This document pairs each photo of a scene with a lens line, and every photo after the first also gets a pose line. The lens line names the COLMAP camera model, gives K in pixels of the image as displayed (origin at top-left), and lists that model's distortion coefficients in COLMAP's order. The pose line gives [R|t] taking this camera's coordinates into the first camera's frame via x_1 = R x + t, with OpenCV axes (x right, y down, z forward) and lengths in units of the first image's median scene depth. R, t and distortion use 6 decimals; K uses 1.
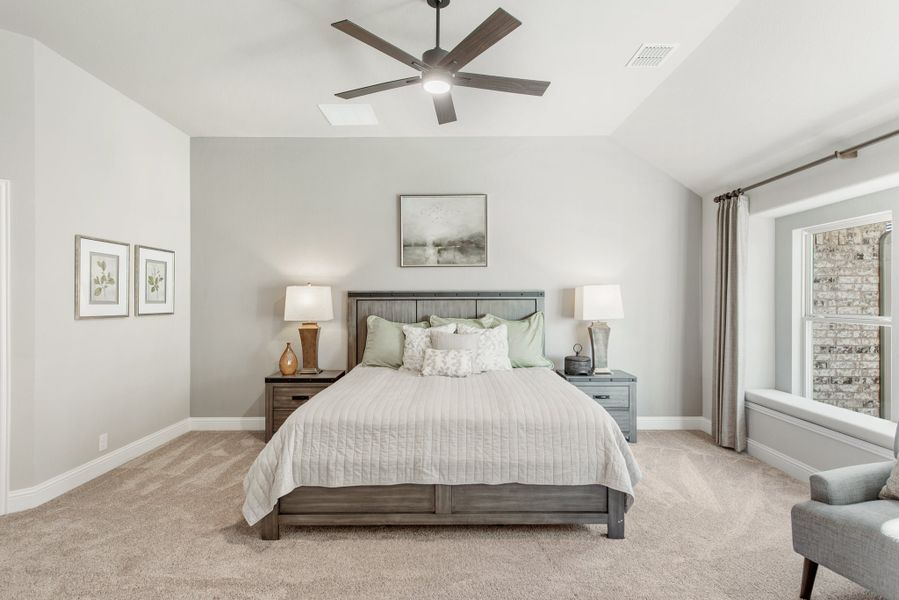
lens RADIAL K [[453.3, 0, 440.7], [0, 453.3, 301.2], [0, 0, 1]] dist [0.017041, -0.005831]
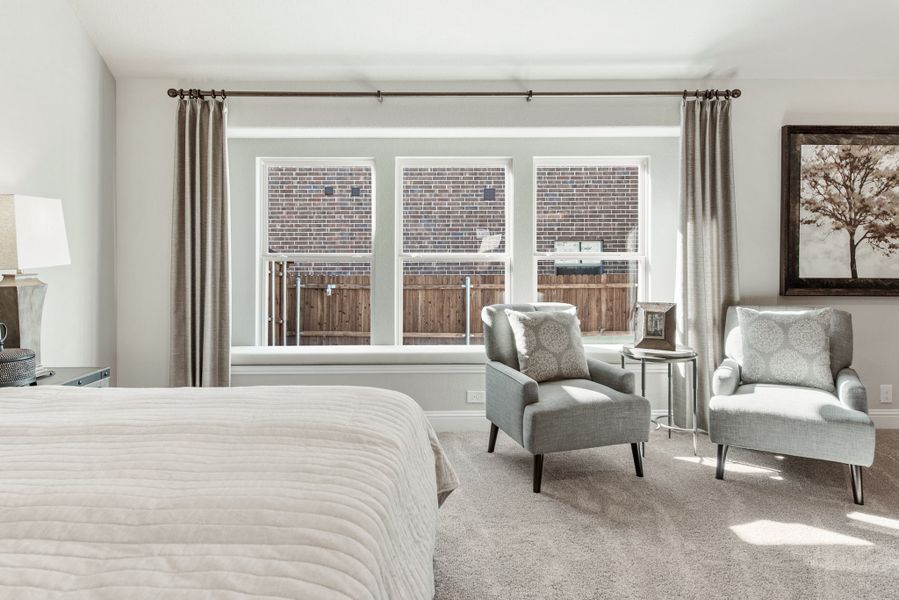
lens RADIAL K [[563.3, 0, 452.0], [0, 563.3, 258.0], [0, 0, 1]] dist [0.027364, -0.014675]
pose [[-0.039172, 0.000567, 0.999232, -0.261979], [0.003021, 0.999995, -0.000449, 0.030945], [-0.999228, 0.003002, -0.039174, 0.564043]]
